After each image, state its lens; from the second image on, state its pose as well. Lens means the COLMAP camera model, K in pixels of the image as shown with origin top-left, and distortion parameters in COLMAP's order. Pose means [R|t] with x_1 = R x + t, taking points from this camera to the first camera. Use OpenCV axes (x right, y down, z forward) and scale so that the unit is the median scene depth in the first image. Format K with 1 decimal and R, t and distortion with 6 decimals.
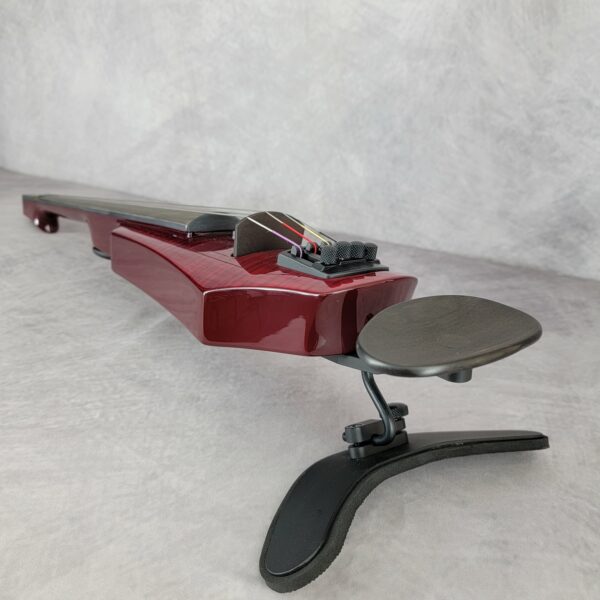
lens RADIAL K [[648.2, 0, 277.1], [0, 648.2, 321.5], [0, 0, 1]] dist [-0.008122, -0.003794]
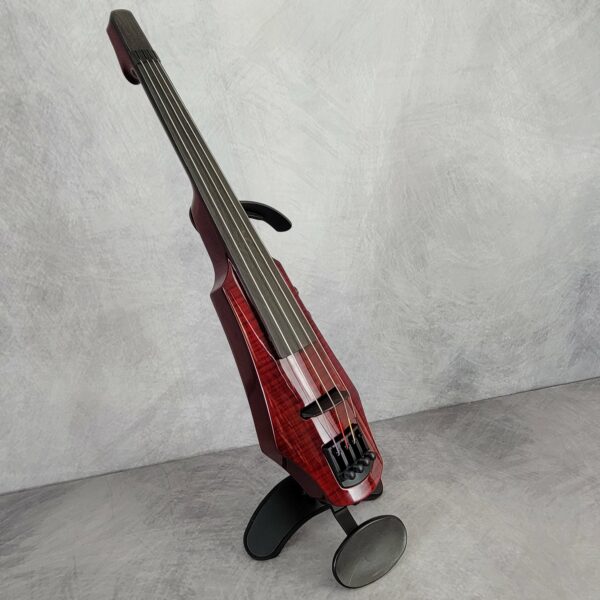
lens RADIAL K [[554.7, 0, 293.8], [0, 554.7, 293.5], [0, 0, 1]] dist [-0.009690, -0.000028]
pose [[0.791493, -0.241509, 0.561438, -0.603573], [0.383134, 0.911772, -0.147918, -0.286999], [-0.476180, 0.332182, 0.814191, 0.016400]]
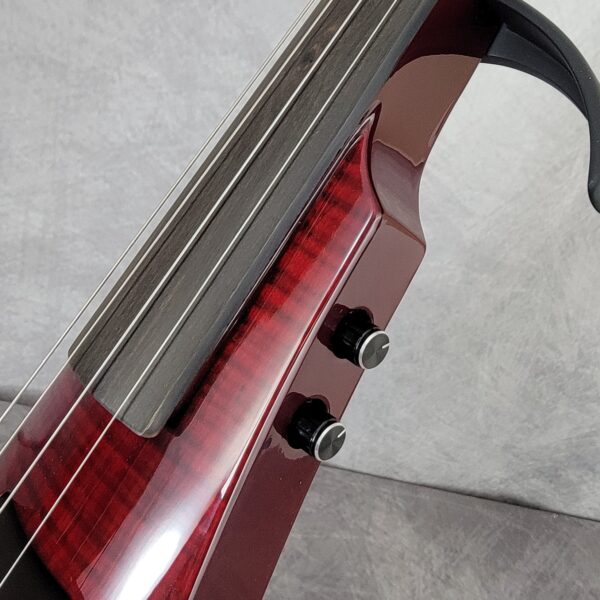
lens RADIAL K [[736.2, 0, 355.8], [0, 736.2, 237.7], [0, 0, 1]] dist [-0.018729, 0.008037]
pose [[0.795783, 0.032630, 0.604702, -0.338248], [-0.110684, 0.989564, 0.092262, -0.486981], [-0.595381, -0.140352, 0.791090, 0.475276]]
